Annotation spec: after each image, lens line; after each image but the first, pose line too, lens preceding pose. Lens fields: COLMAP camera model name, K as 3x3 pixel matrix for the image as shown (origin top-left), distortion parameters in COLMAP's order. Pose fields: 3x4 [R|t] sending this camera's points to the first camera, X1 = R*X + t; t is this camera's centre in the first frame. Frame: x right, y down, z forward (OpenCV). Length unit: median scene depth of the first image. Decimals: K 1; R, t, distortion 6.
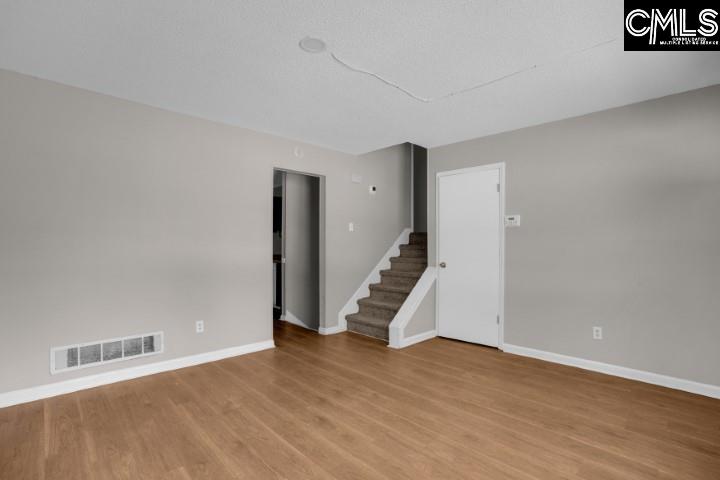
lens RADIAL K [[343.4, 0, 360.0], [0, 343.4, 240.0], [0, 0, 1]] dist [-0.033614, 0.000424]
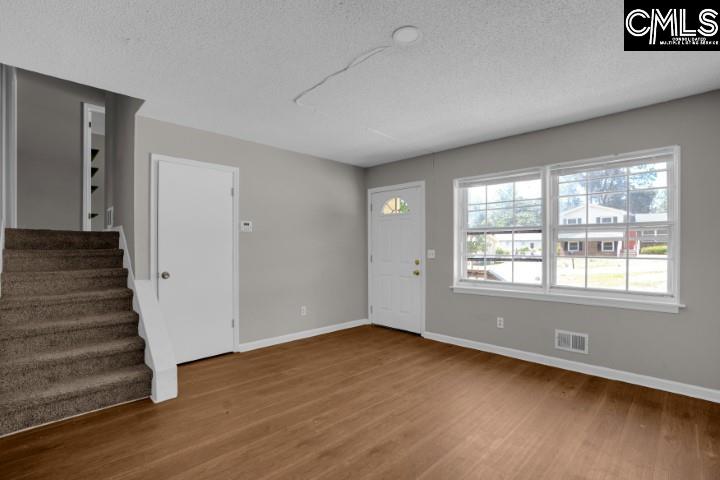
lens RADIAL K [[343.4, 0, 360.0], [0, 343.4, 240.0], [0, 0, 1]] dist [-0.033614, 0.000424]
pose [[-0.018106, 0.016074, 0.999707, -0.798888], [-0.015419, 0.999747, -0.016354, -0.001373], [-0.999717, -0.015711, -0.017854, 0.854336]]
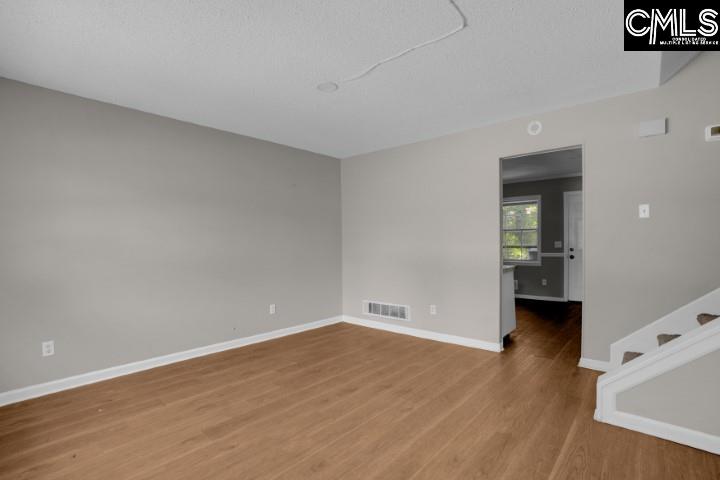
lens RADIAL K [[338.5, 0, 360.5], [0, 338.5, 247.1], [0, 0, 1]] dist [-0.033350, 0.000062]
pose [[0.083970, 0.004988, -0.996456, 0.849620], [0.022109, 0.999732, 0.006867, 0.017092], [0.996223, -0.022607, 0.083837, 0.755763]]
